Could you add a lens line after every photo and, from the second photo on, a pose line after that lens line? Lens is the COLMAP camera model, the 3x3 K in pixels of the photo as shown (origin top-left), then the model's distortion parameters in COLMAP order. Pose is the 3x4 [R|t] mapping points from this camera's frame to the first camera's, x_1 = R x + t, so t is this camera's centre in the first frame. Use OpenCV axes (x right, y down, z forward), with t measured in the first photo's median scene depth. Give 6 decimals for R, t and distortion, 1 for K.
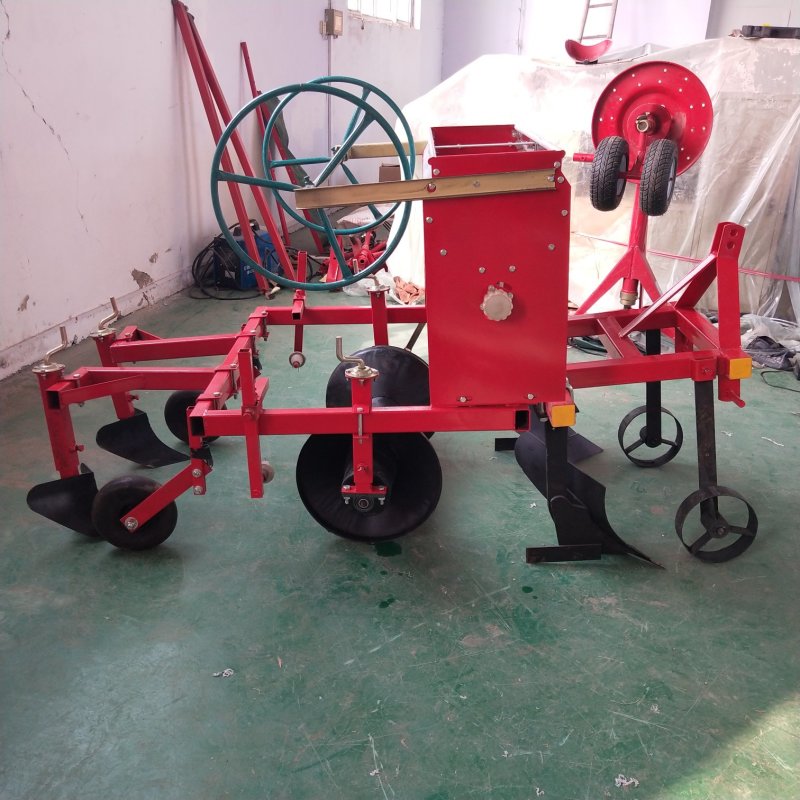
lens RADIAL K [[826.9, 0, 403.5], [0, 826.9, 396.2], [0, 0, 1]] dist [0.010326, 0.011981]
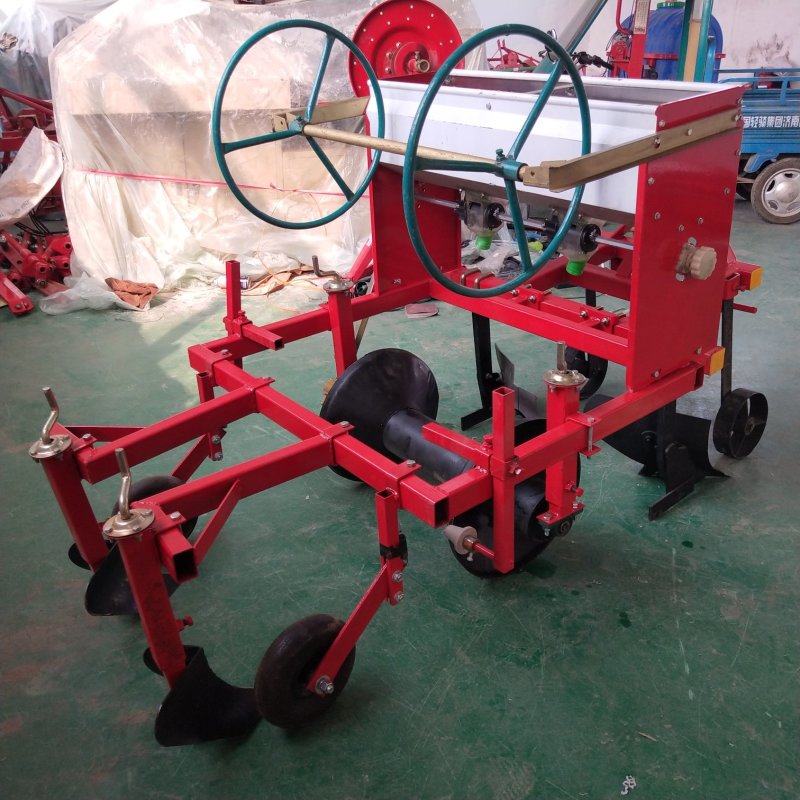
lens RADIAL K [[826.9, 0, 403.5], [0, 826.9, 396.2], [0, 0, 1]] dist [0.010326, 0.011981]
pose [[0.759687, -0.294983, 0.579535, -0.621082], [0.262386, 0.954476, 0.141876, -0.160719], [-0.595003, 0.044280, 0.802502, 0.404099]]
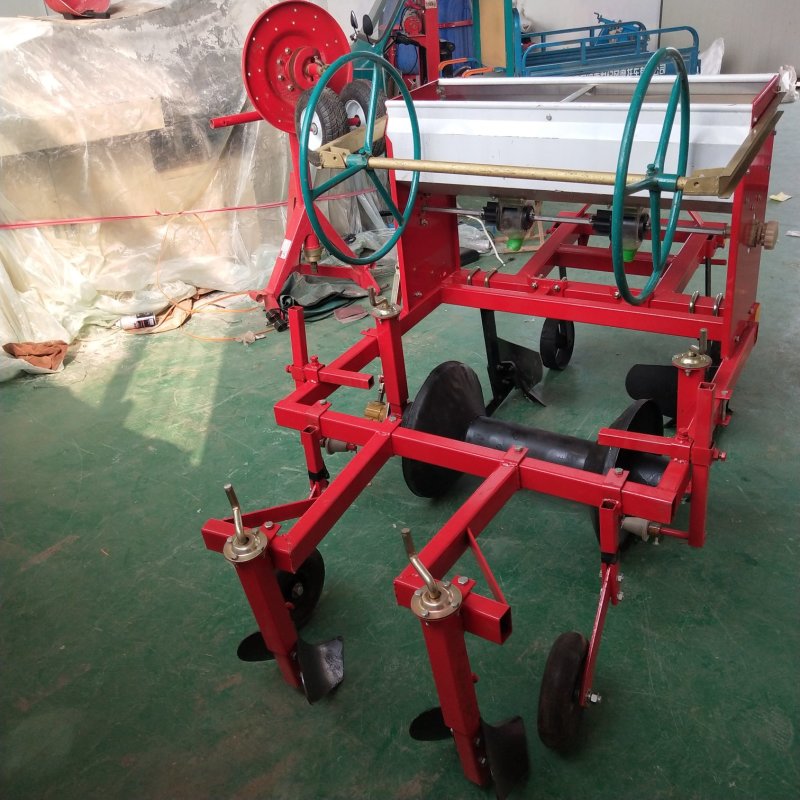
lens RADIAL K [[820.3, 0, 400.0], [0, 820.3, 400.0], [0, 0, 1]] dist [0.005388, 0.023490]
pose [[0.489698, -0.456779, 0.742663, -0.839829], [0.403877, 0.873727, 0.271081, -0.340426], [-0.772709, 0.167197, 0.612345, 0.661571]]
